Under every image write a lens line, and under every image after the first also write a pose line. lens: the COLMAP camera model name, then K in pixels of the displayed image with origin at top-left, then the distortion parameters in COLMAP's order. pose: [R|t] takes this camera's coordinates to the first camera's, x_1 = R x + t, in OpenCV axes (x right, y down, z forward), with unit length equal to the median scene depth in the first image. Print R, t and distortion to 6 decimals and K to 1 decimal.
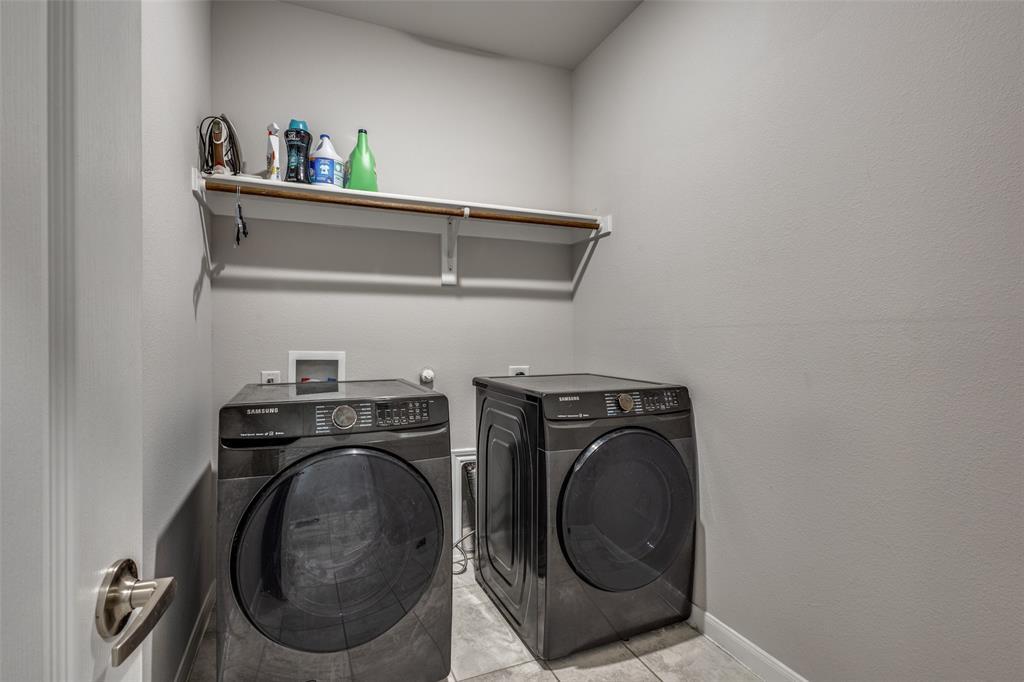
lens RADIAL K [[473.0, 0, 509.5], [0, 473.0, 339.7], [0, 0, 1]] dist [0.004258, -0.001349]
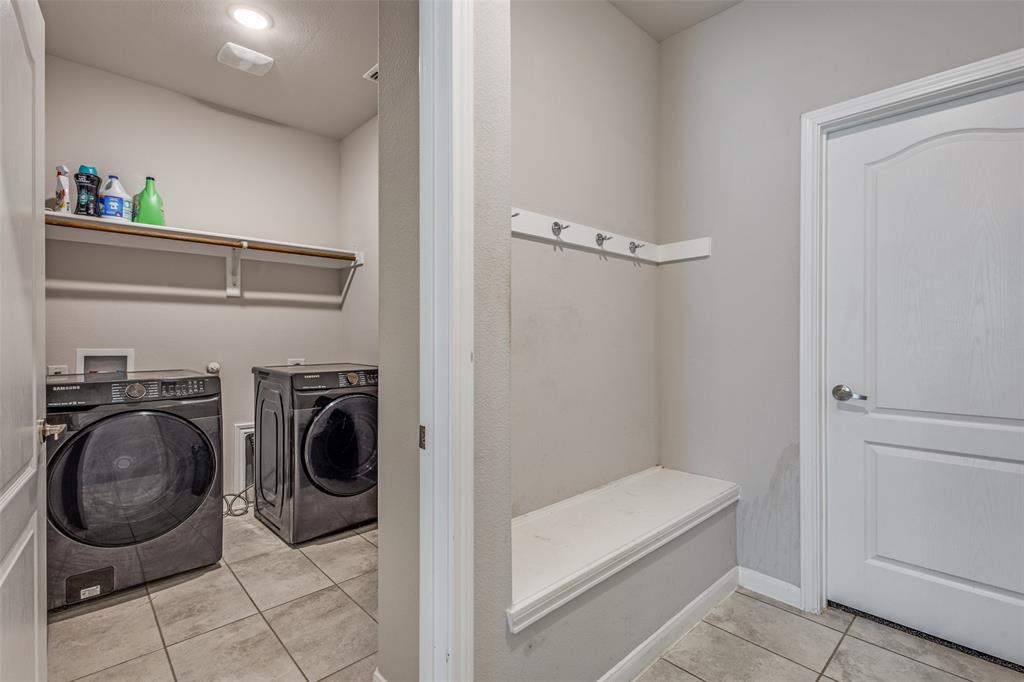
lens RADIAL K [[473.0, 0, 531.3], [0, 473.0, 340.5], [0, 0, 1]] dist [0.004258, -0.001349]
pose [[0.931474, -0.002268, 0.363800, 0.196188], [0.001244, 0.999995, 0.003049, 0.001069], [-0.363805, -0.002388, 0.931472, -0.615321]]
